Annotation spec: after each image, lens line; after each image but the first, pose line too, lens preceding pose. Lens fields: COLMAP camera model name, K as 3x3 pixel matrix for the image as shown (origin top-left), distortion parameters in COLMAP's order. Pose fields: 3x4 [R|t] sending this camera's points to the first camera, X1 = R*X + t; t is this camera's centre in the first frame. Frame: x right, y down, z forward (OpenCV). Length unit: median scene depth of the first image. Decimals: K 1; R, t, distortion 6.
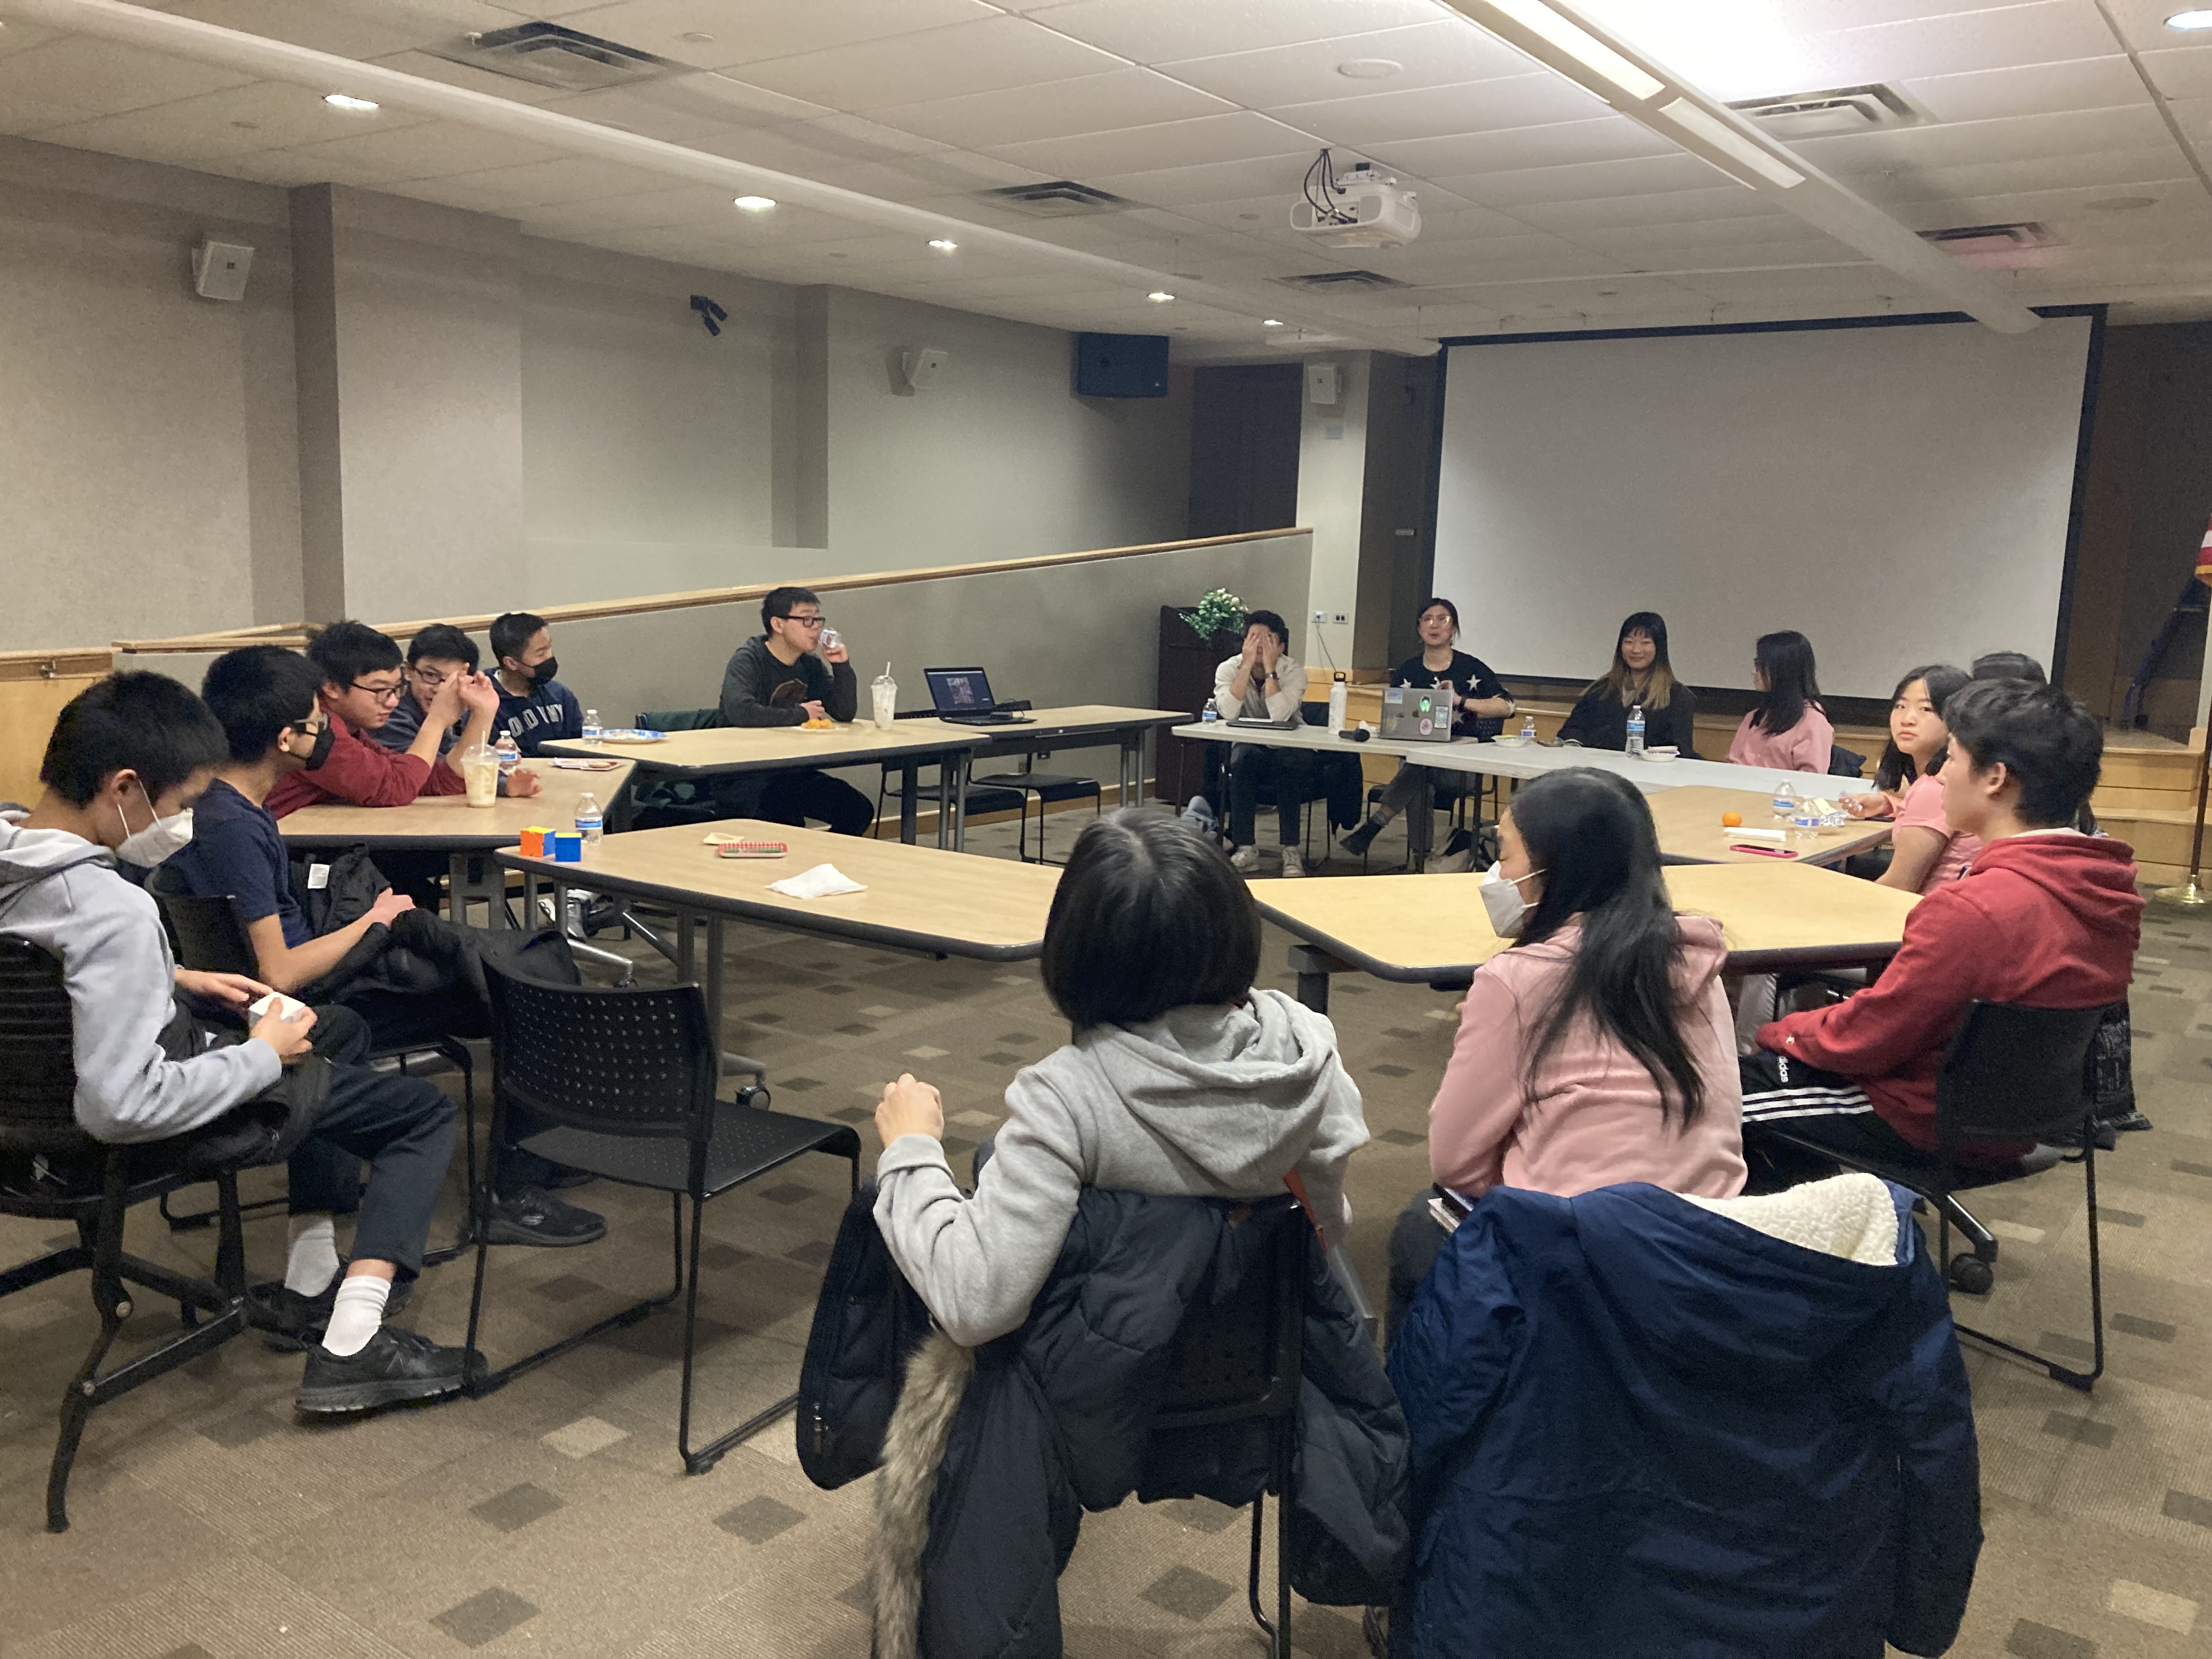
lens RADIAL K [[1841.9, 0, 1109.9], [0, 1841.9, 824.8], [0, 0, 1]] dist [0.079680, 0.006446]
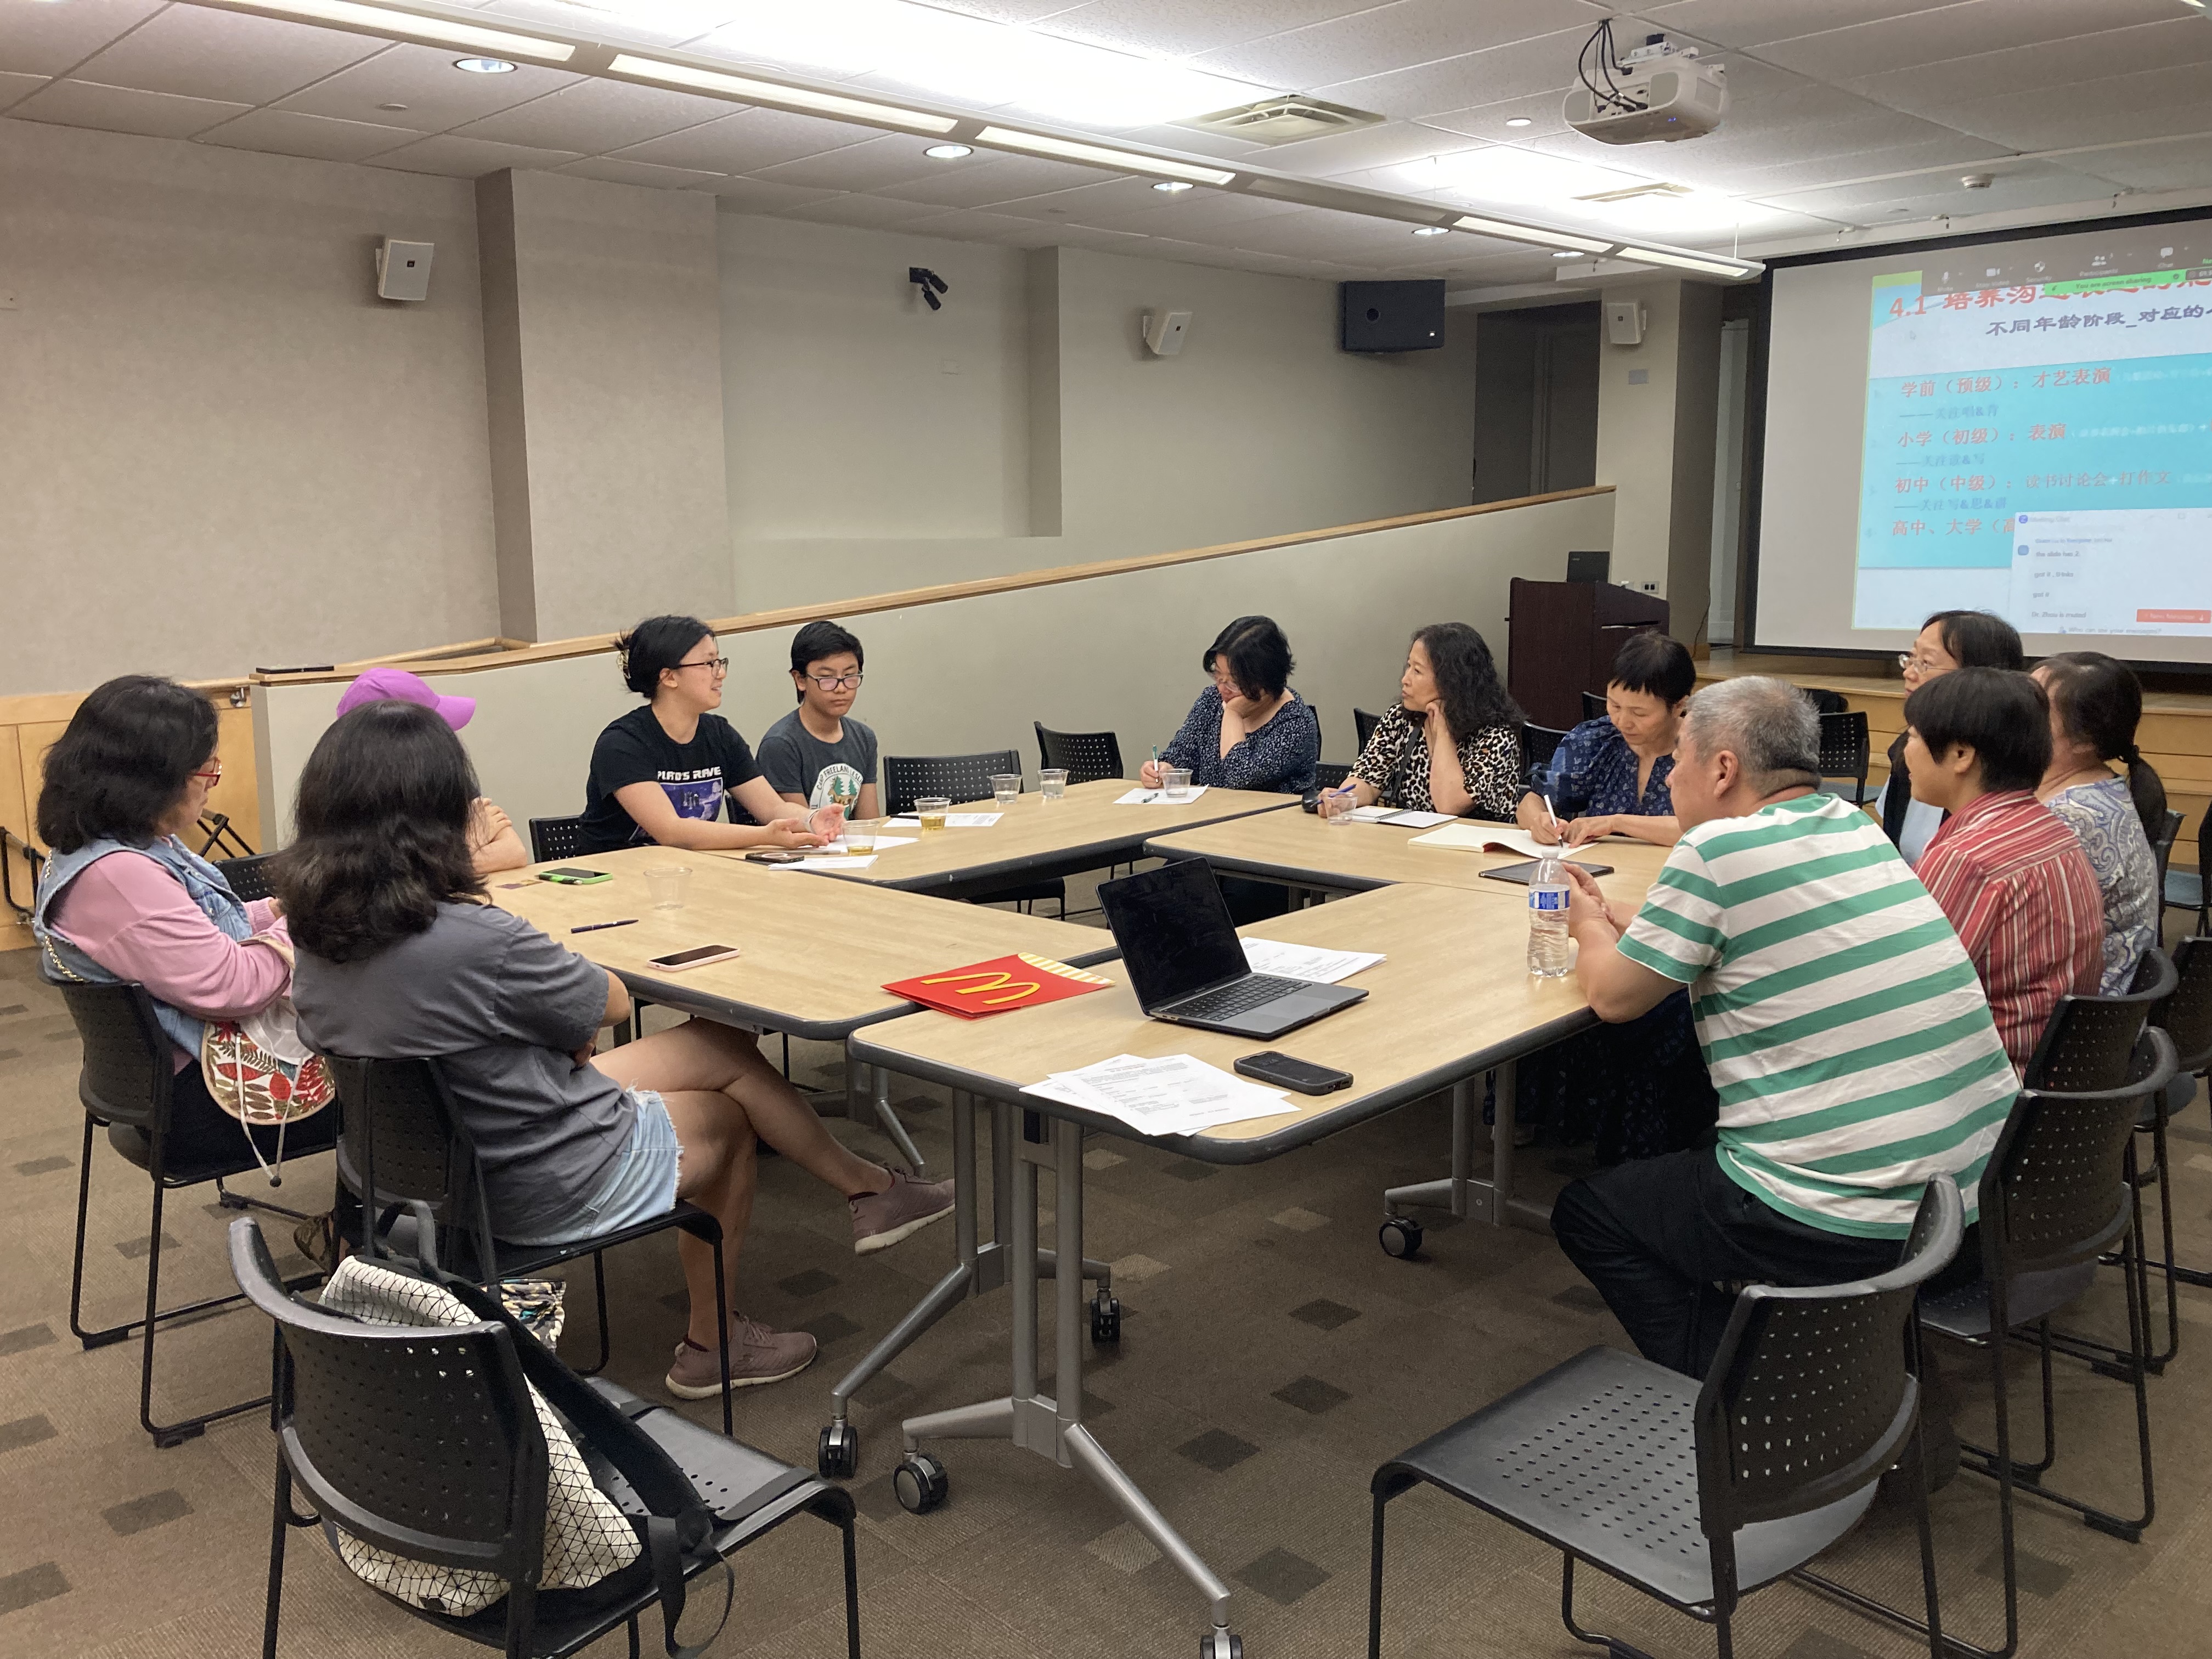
lens RADIAL K [[1841.9, 0, 1095.6], [0, 1841.9, 831.9], [0, 0, 1]] dist [0.079680, 0.006446]
pose [[0.984577, -0.013203, -0.174456, 0.029925], [0.015993, 0.999766, 0.014596, -0.018536], [0.174222, -0.017161, 0.984557, 0.122513]]
